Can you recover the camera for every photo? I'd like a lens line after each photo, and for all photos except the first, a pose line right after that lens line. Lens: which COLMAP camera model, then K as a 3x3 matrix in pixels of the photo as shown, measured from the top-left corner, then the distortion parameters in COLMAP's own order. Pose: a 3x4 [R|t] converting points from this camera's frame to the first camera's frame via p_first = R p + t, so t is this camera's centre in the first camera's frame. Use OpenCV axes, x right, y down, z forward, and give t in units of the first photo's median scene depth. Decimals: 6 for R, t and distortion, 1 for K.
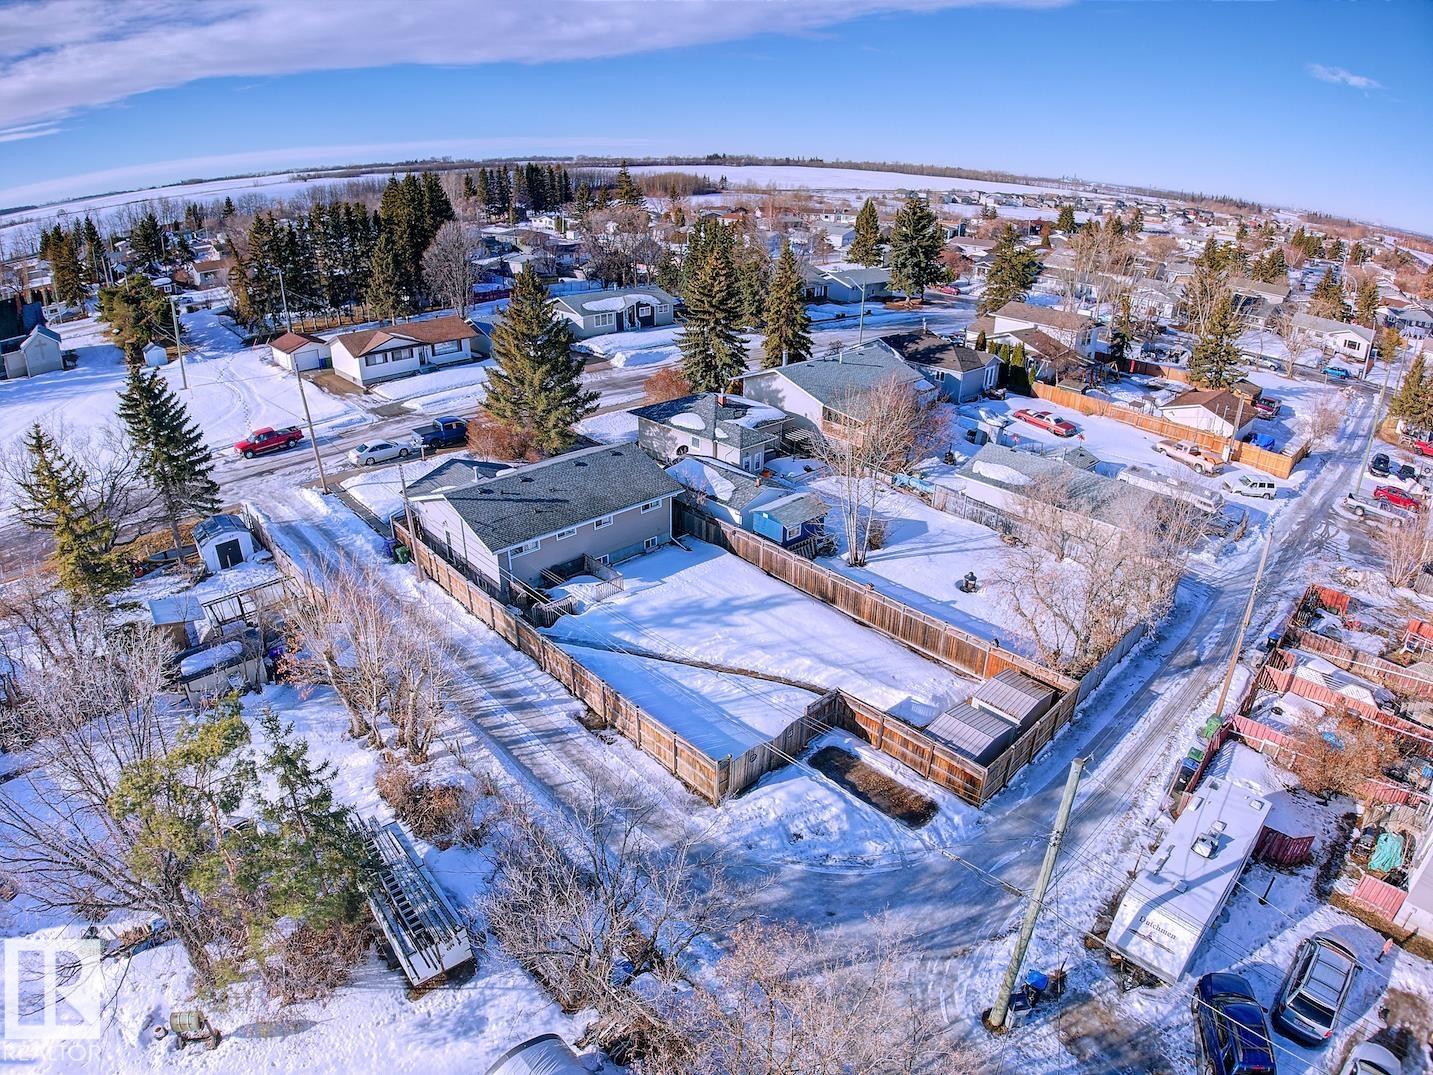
lens RADIAL K [[831.7, 0, 713.5], [0, 831.7, 532.6], [0, 0, 1]] dist [-0.167761, 0.010478]
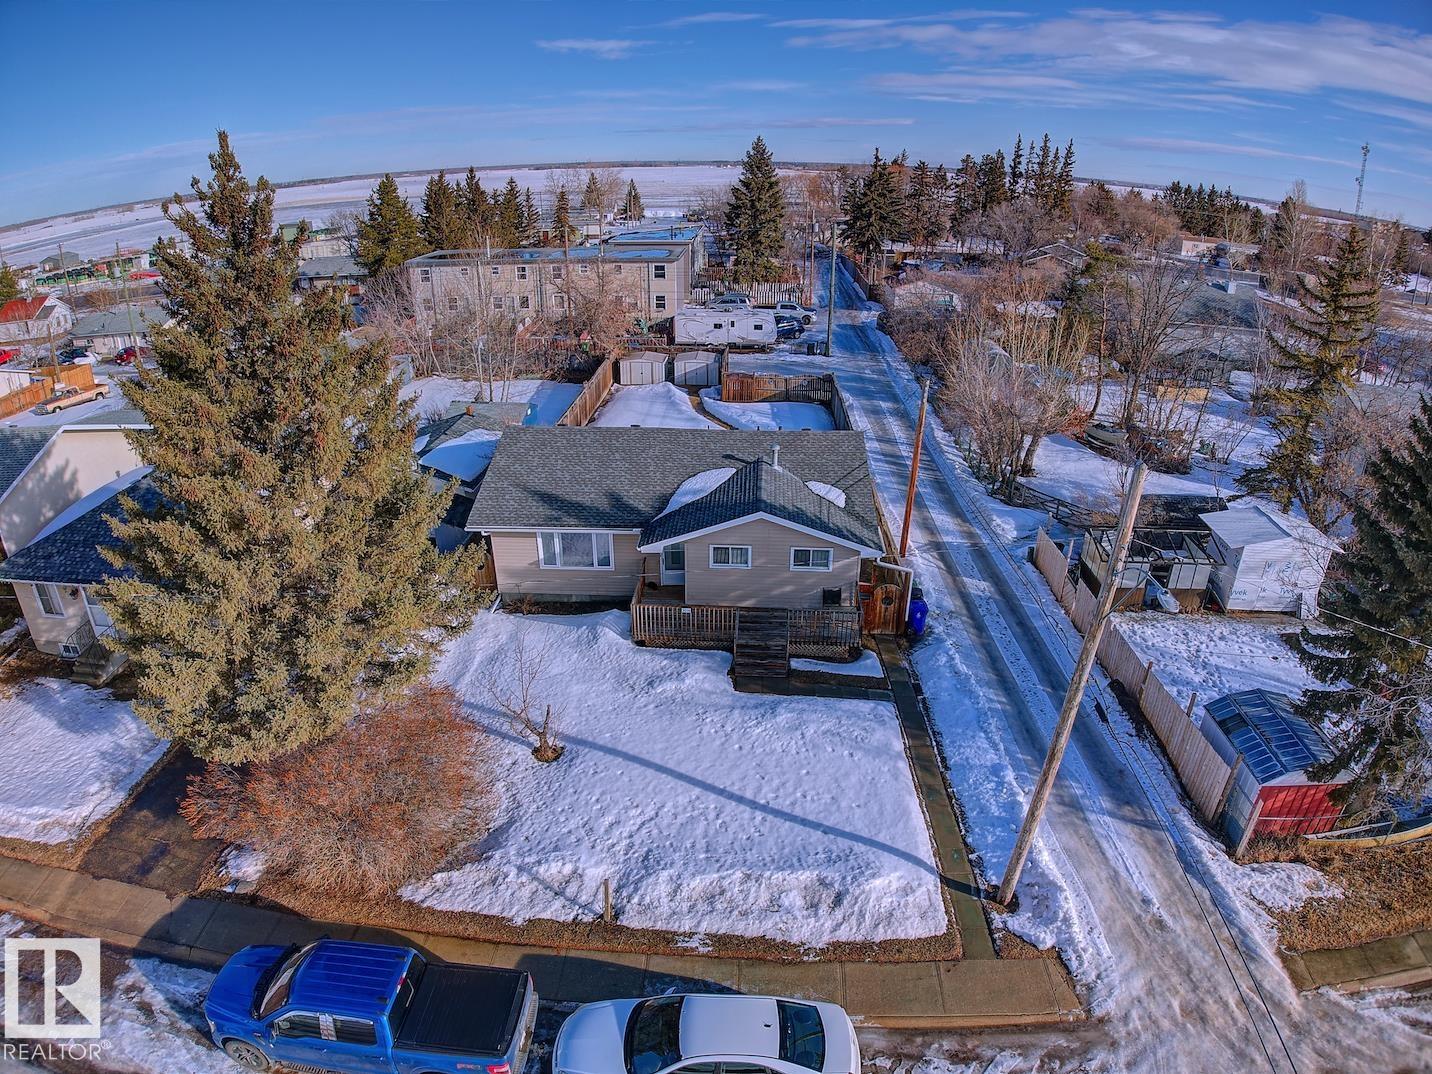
lens RADIAL K [[831.1, 0, 711.7], [0, 831.1, 547.3], [0, 0, 1]] dist [-0.167761, 0.010478]
pose [[-0.692107, -0.324448, 0.644764, -0.706546], [0.298178, 0.684976, 0.664754, -0.460876], [-0.657326, 0.652336, -0.377334, 1.392211]]
